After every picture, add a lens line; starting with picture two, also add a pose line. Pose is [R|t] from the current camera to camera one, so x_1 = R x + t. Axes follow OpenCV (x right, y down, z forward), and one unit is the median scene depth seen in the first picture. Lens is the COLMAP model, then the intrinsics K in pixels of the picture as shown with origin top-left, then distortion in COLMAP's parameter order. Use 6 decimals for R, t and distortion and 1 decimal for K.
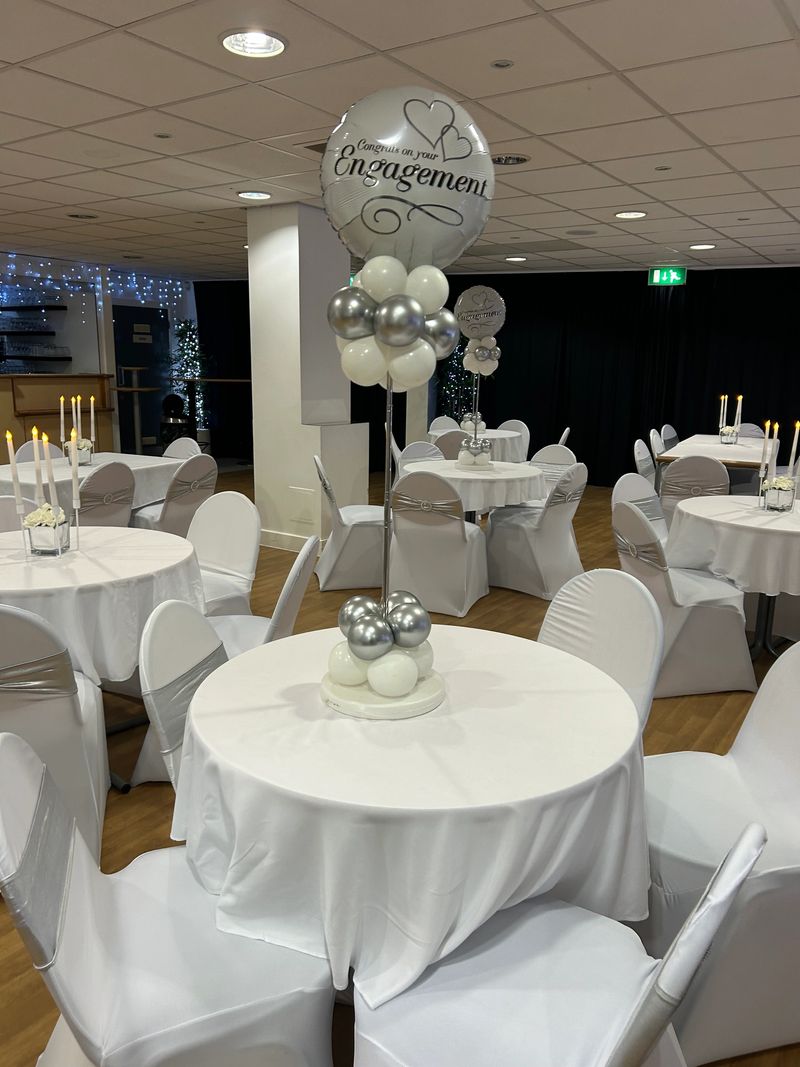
lens RADIAL K [[804.3, 0, 408.3], [0, 804.3, 530.0], [0, 0, 1]] dist [0.038714, -0.000448]
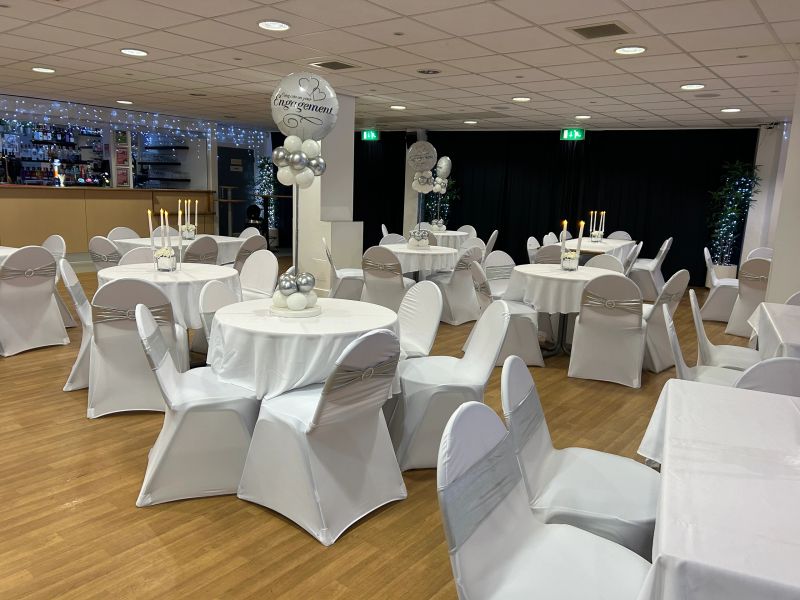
lens RADIAL K [[606.5, 0, 402.9], [0, 606.5, 302.5], [0, 0, 1]] dist [0.084472, -0.100677]
pose [[0.997589, 0.032866, -0.061121, 0.139716], [-0.034313, 0.999152, -0.022772, 0.070082], [0.060321, 0.024814, 0.997871, -0.282561]]
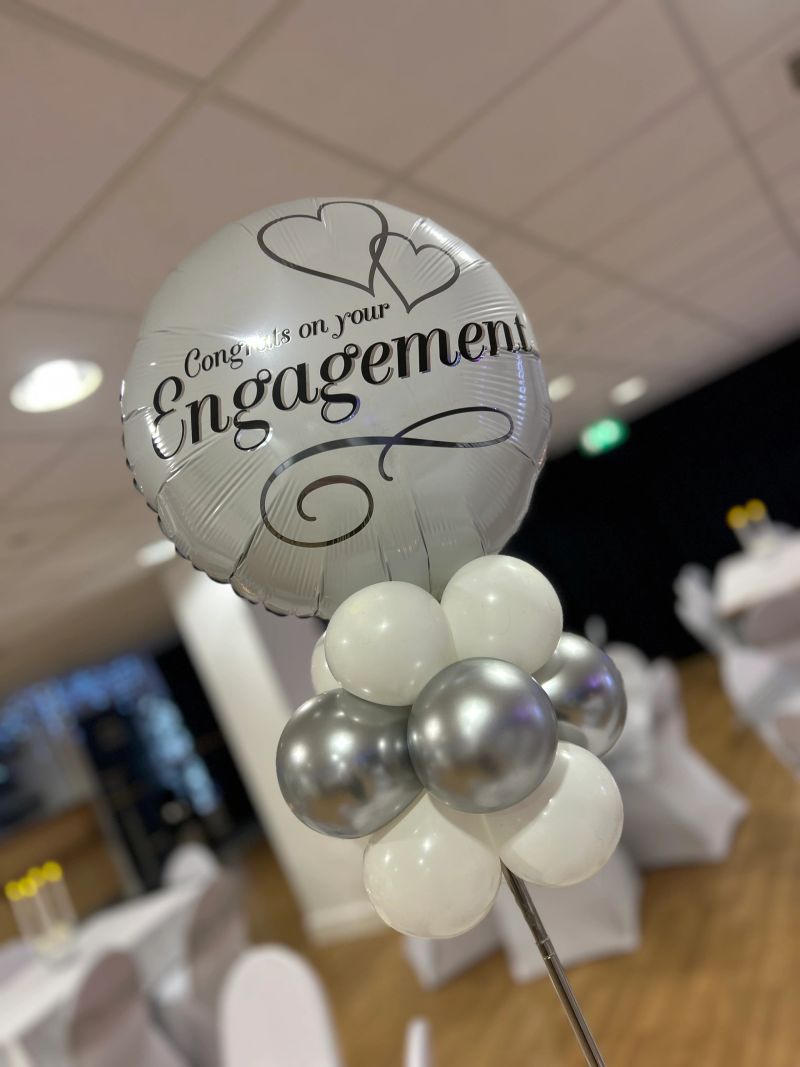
lens RADIAL K [[809.0, 0, 400.0], [0, 809.0, 533.5], [0, 0, 1]] dist [0.084472, -0.100677]
pose [[0.901347, -0.428413, 0.063536, -0.008380], [0.427687, 0.857337, -0.286455, -0.074856], [0.068249, 0.285369, 0.955985, 0.193241]]
